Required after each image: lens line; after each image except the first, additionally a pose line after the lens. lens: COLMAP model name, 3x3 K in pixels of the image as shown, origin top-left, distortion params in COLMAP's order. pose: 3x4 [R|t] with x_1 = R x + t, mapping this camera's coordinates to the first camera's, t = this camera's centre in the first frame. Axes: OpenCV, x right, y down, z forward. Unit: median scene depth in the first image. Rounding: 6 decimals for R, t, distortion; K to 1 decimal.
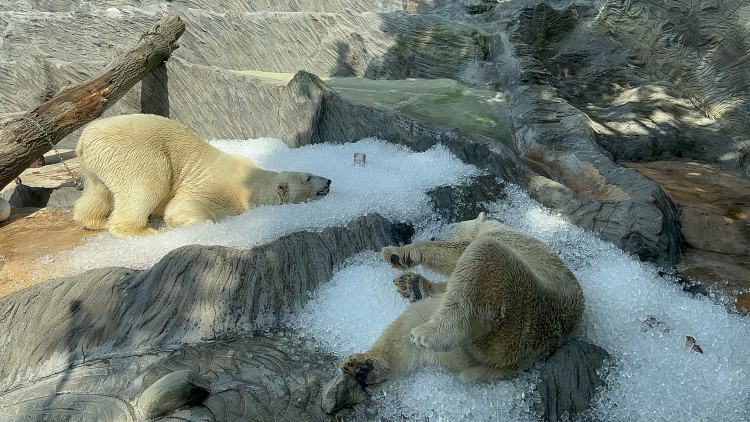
lens RADIAL K [[615.9, 0, 377.3], [0, 615.9, 218.7], [0, 0, 1]] dist [0.136592, -0.231977]
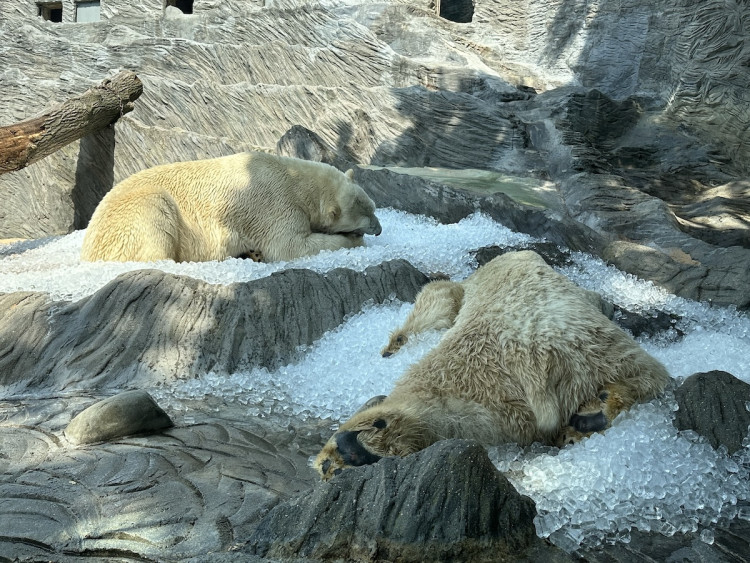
lens RADIAL K [[807.1, 0, 380.9], [0, 807.1, 271.3], [0, 0, 1]] dist [0.202414, -0.431400]
pose [[0.998886, 0.039749, 0.025430, -0.033810], [-0.033824, 0.978907, -0.201488, 0.128636], [-0.032902, 0.200404, 0.979161, 0.043931]]
